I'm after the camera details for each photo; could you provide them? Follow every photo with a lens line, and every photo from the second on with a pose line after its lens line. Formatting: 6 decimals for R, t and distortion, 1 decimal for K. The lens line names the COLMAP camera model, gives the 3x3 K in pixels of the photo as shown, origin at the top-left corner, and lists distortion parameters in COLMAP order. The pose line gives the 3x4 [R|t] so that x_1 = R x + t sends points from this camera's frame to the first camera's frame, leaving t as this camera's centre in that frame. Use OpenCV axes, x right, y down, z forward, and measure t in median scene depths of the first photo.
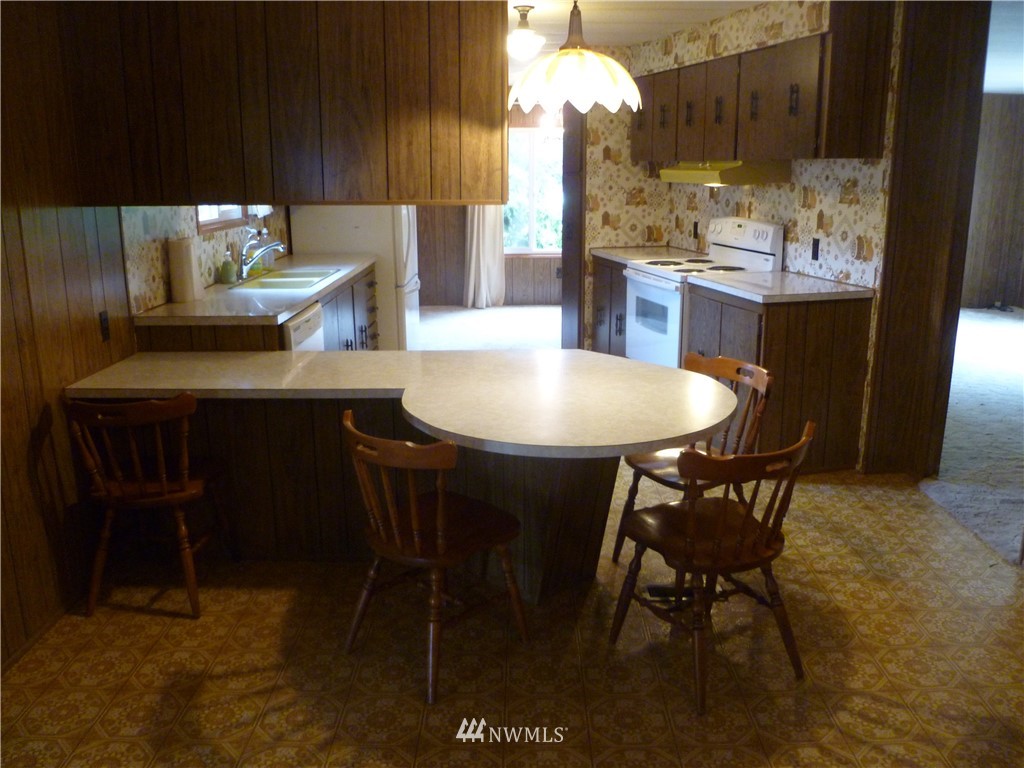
lens RADIAL K [[848.3, 0, 512.0], [0, 848.3, 384.0], [0, 0, 1]] dist [-0.084762, 0.013265]
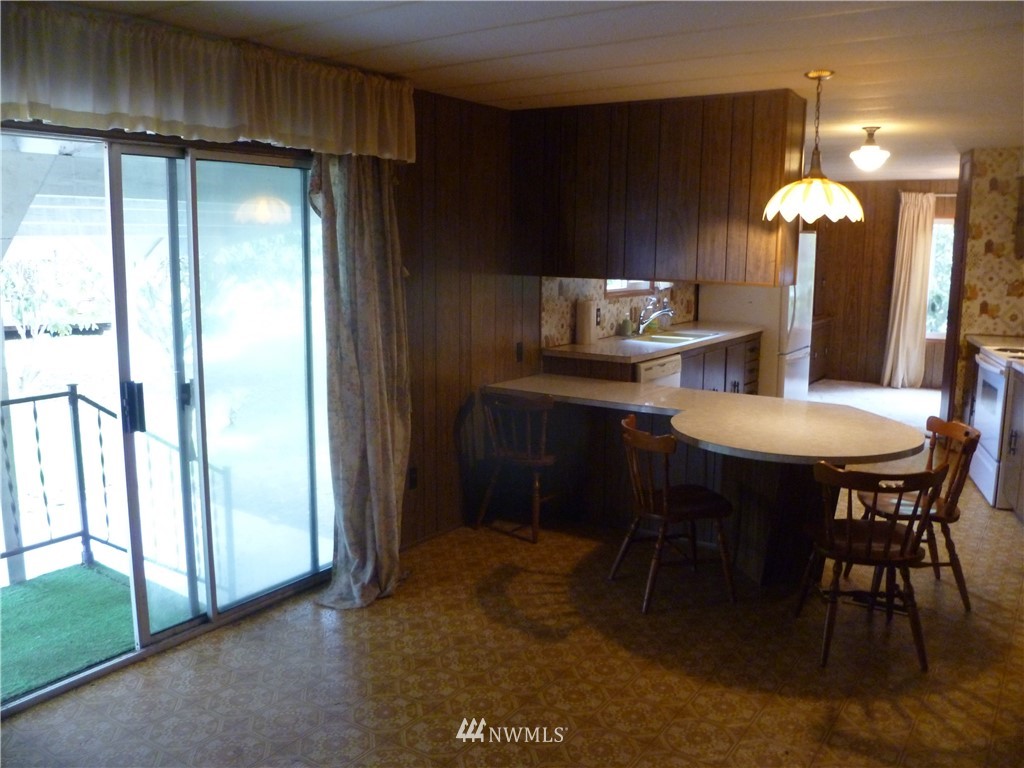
lens RADIAL K [[848.3, 0, 512.0], [0, 848.3, 384.0], [0, 0, 1]] dist [-0.084762, 0.013265]
pose [[0.831977, 0.100605, -0.545613, 0.251075], [-0.148523, 0.987916, -0.044315, 0.042081], [0.534561, 0.117905, 0.836865, -0.220246]]
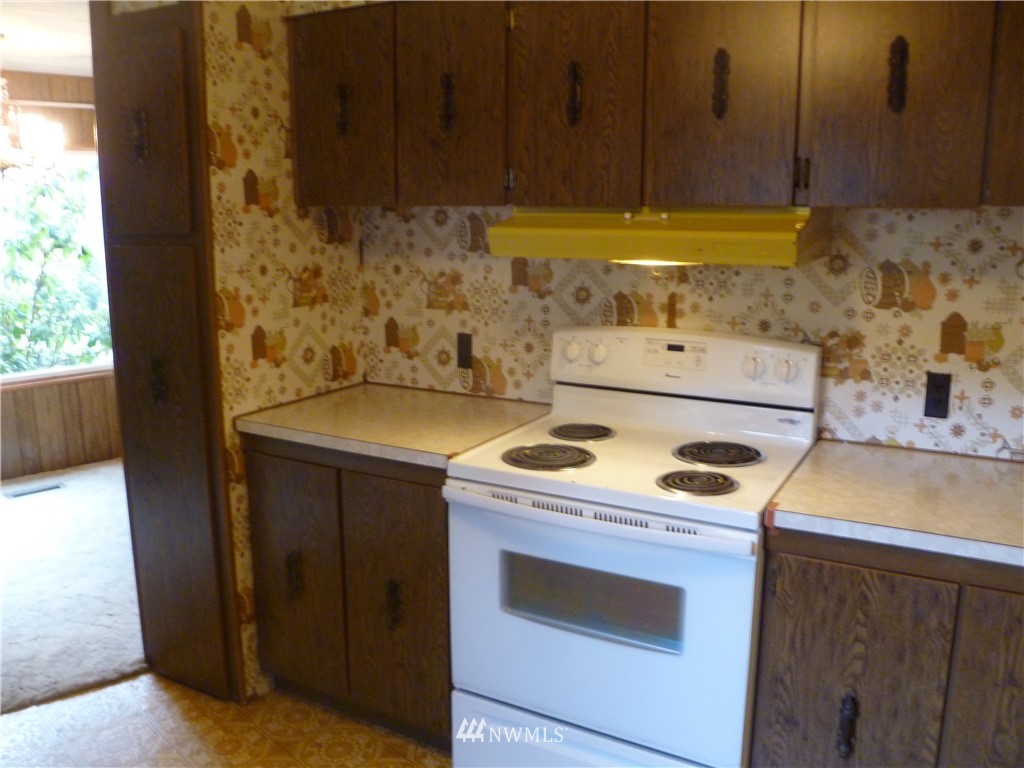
lens RADIAL K [[848.3, 0, 512.0], [0, 848.3, 384.0], [0, 0, 1]] dist [-0.084762, 0.013265]
pose [[0.697877, -0.135604, 0.703264, -0.128543], [0.175220, 0.984400, 0.015935, -0.208692], [-0.694454, 0.112105, 0.710751, 0.802476]]
